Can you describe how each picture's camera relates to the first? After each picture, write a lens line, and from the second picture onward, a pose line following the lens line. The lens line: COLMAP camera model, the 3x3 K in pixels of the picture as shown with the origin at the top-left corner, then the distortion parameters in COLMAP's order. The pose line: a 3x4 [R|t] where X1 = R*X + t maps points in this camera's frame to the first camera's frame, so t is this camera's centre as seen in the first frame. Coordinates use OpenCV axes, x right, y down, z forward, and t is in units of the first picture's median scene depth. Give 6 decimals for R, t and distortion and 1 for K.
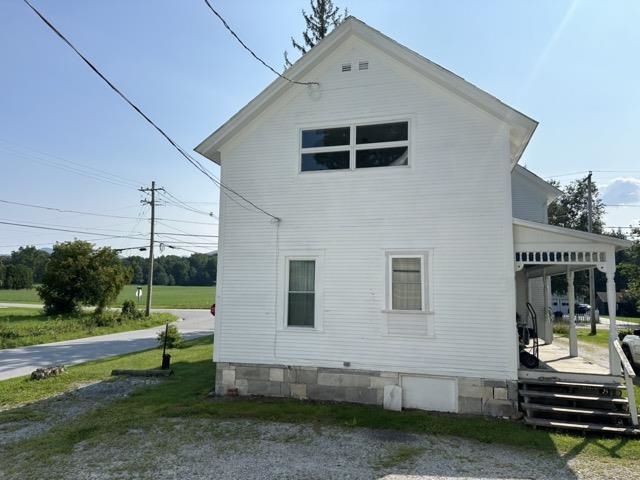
lens RADIAL K [[444.8, 0, 324.9], [0, 444.8, 240.9], [0, 0, 1]] dist [0.023717, -0.015819]
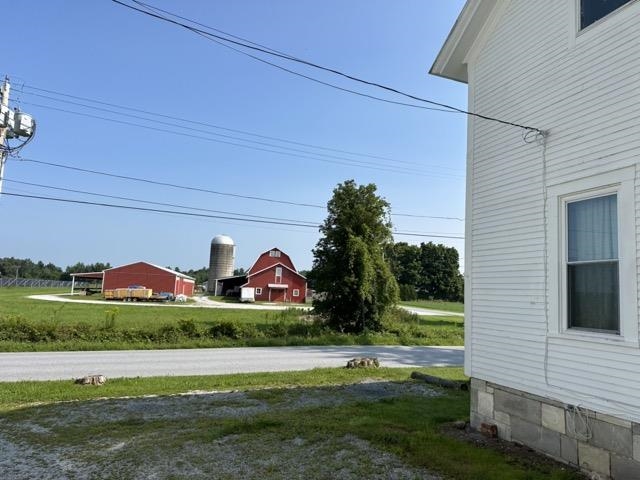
lens RADIAL K [[444.8, 0, 318.4], [0, 444.8, 252.9], [0, 0, 1]] dist [0.023717, -0.015819]
pose [[0.581333, -0.064746, -0.811086, 0.178234], [0.055389, 0.997666, -0.039941, 0.109677], [0.811778, -0.021706, 0.583562, 0.466202]]
